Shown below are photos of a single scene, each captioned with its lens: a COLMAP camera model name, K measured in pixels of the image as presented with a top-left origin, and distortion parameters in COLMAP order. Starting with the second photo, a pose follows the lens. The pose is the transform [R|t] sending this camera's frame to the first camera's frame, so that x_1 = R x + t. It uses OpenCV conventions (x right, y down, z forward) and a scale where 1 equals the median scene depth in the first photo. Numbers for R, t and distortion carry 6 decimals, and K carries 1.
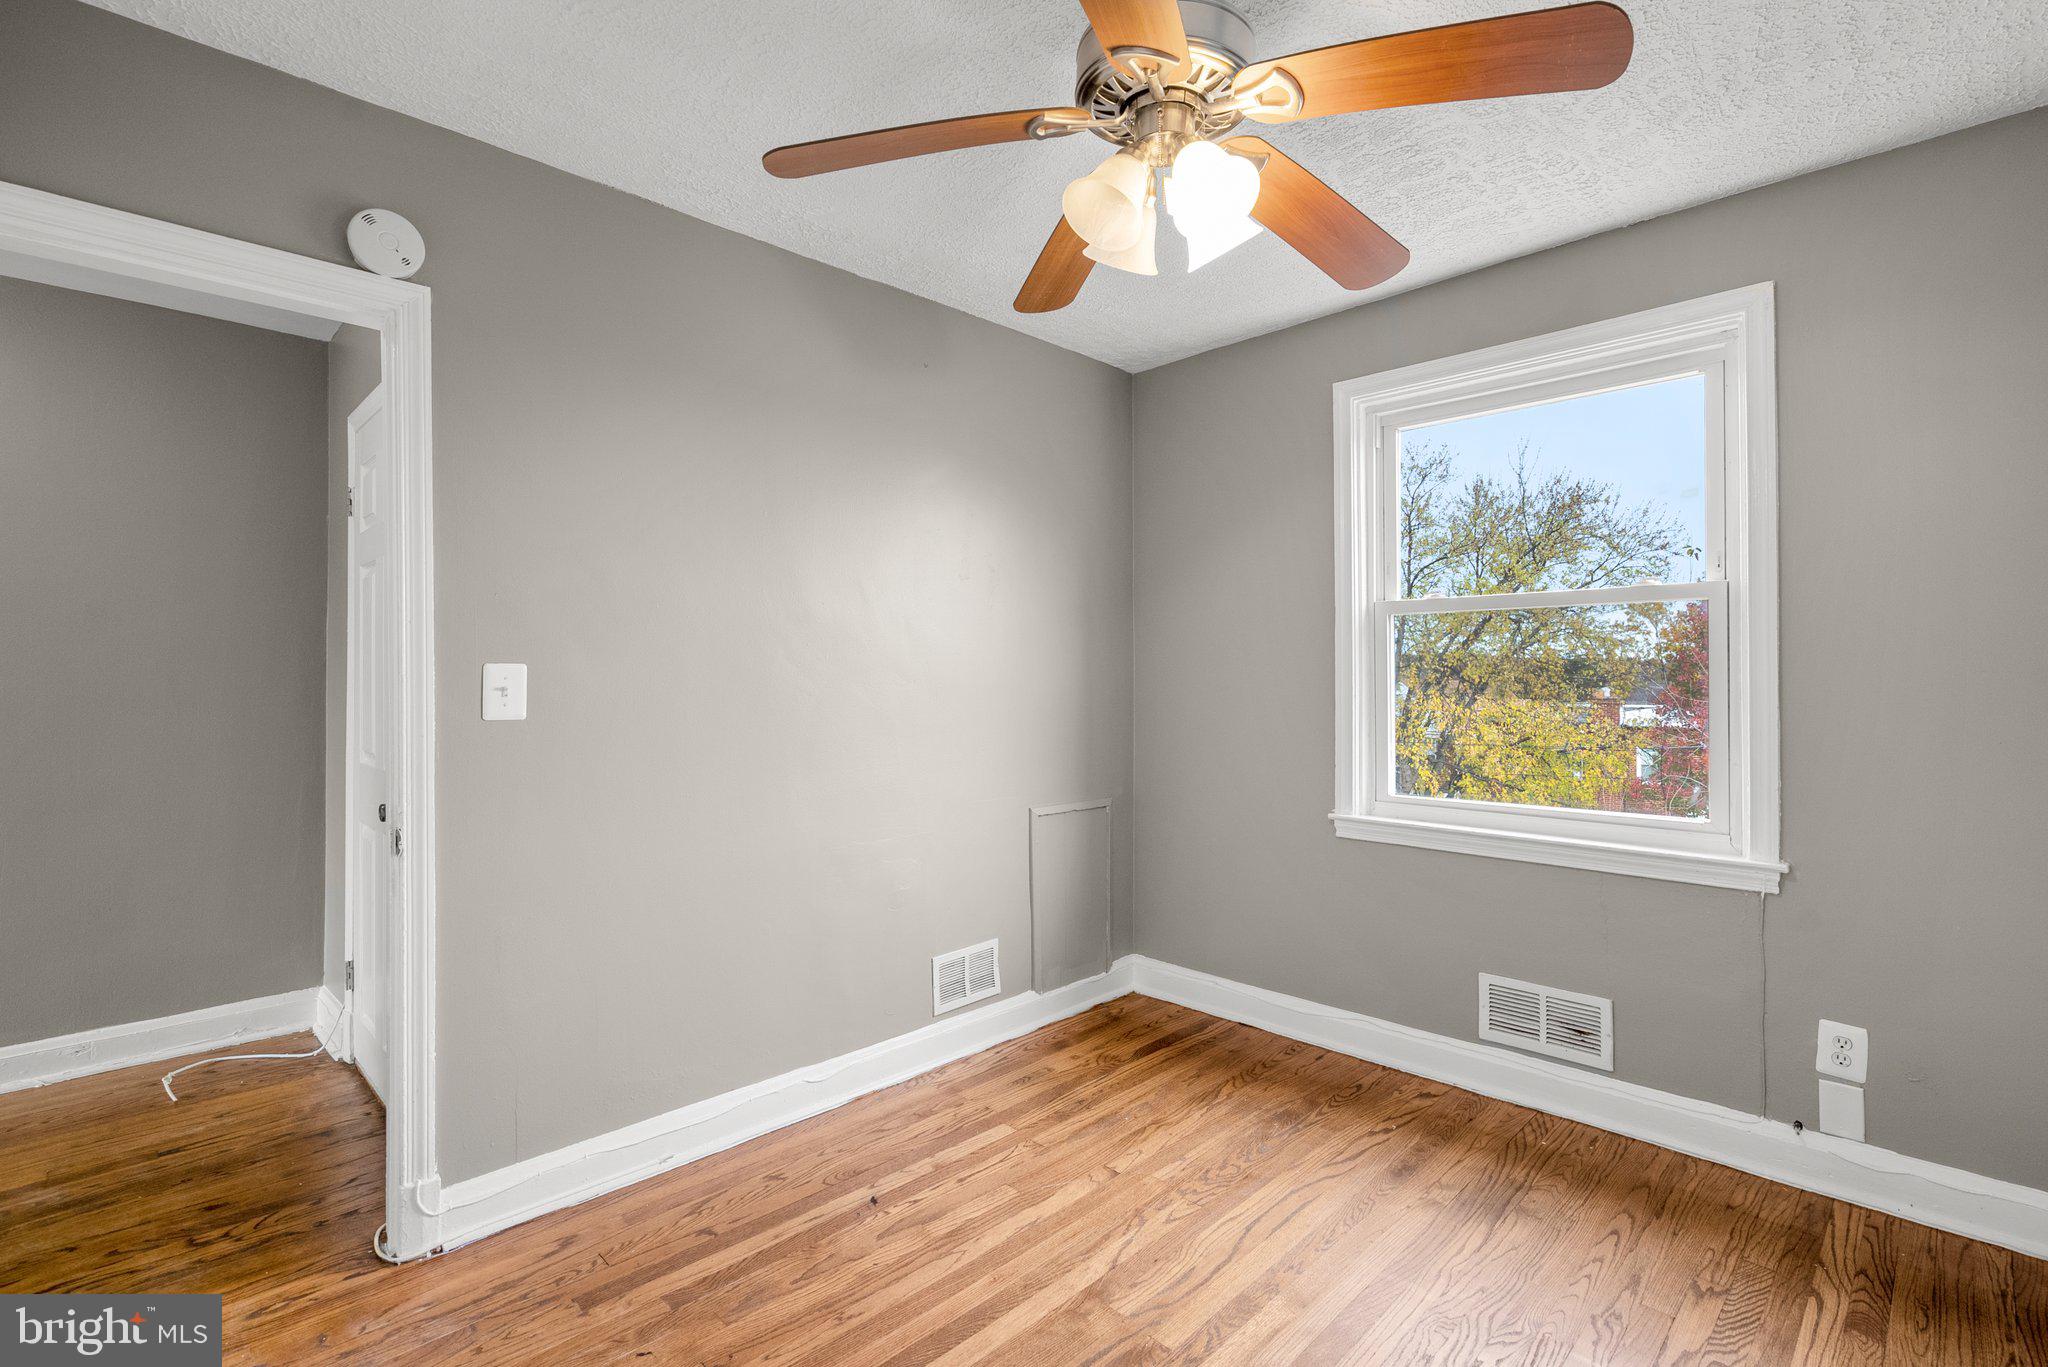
lens RADIAL K [[932.8, 0, 1031.0], [0, 932.8, 697.6], [0, 0, 1]] dist [-0.000625, 0.000628]
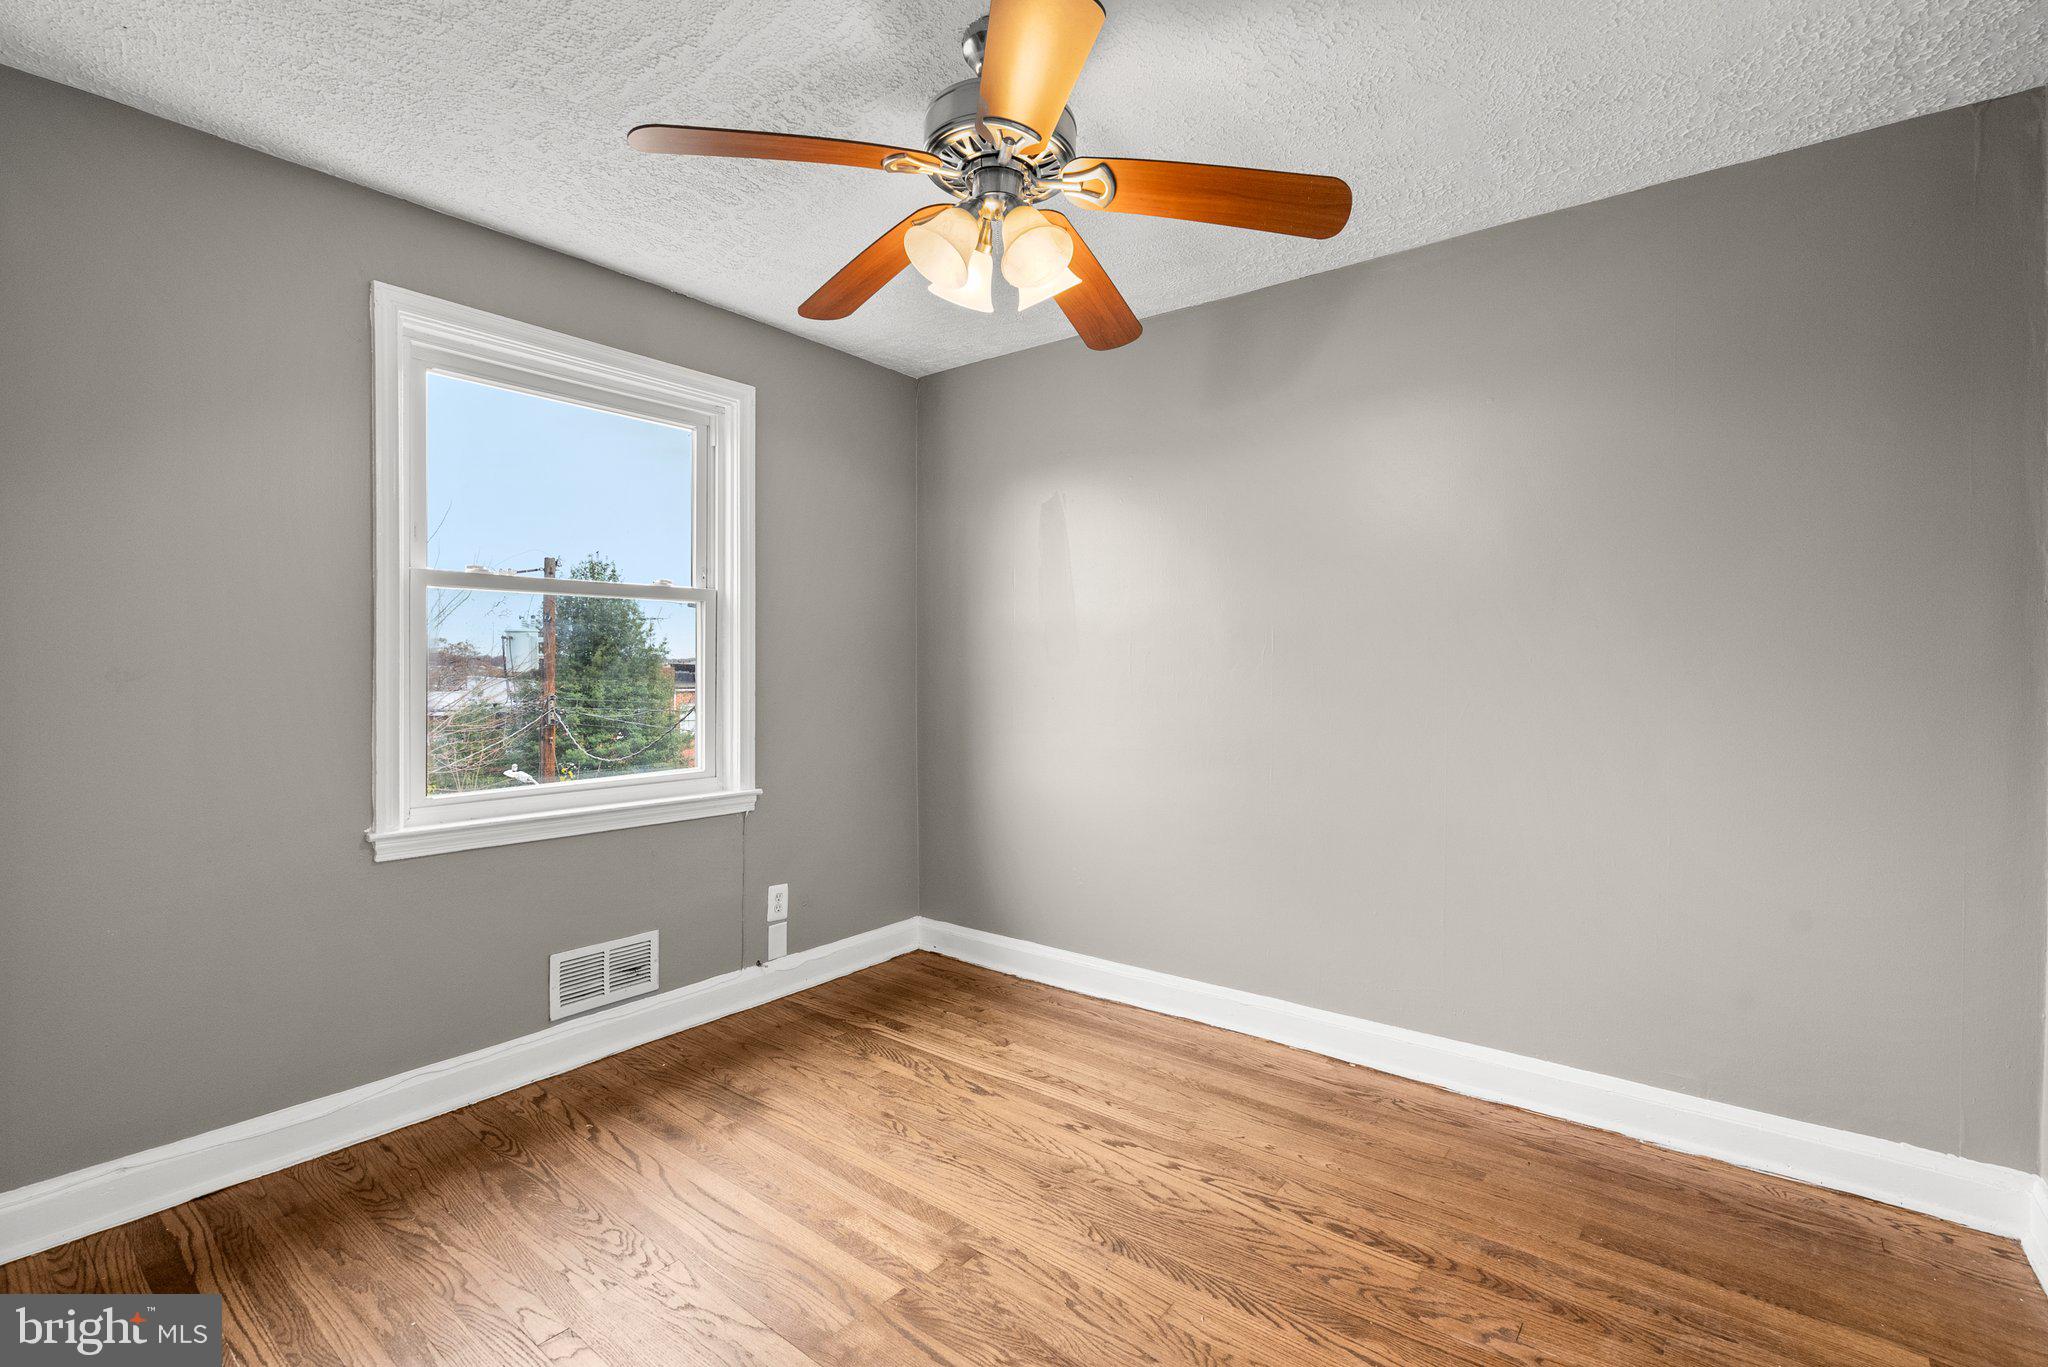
lens RADIAL K [[932.8, 0, 1031.0], [0, 932.8, 697.6], [0, 0, 1]] dist [-0.000625, 0.000628]
pose [[-0.119054, -0.032500, 0.992356, -0.614988], [0.019834, 0.999187, 0.035103, -0.006779], [-0.992690, 0.023861, -0.118312, 0.657275]]
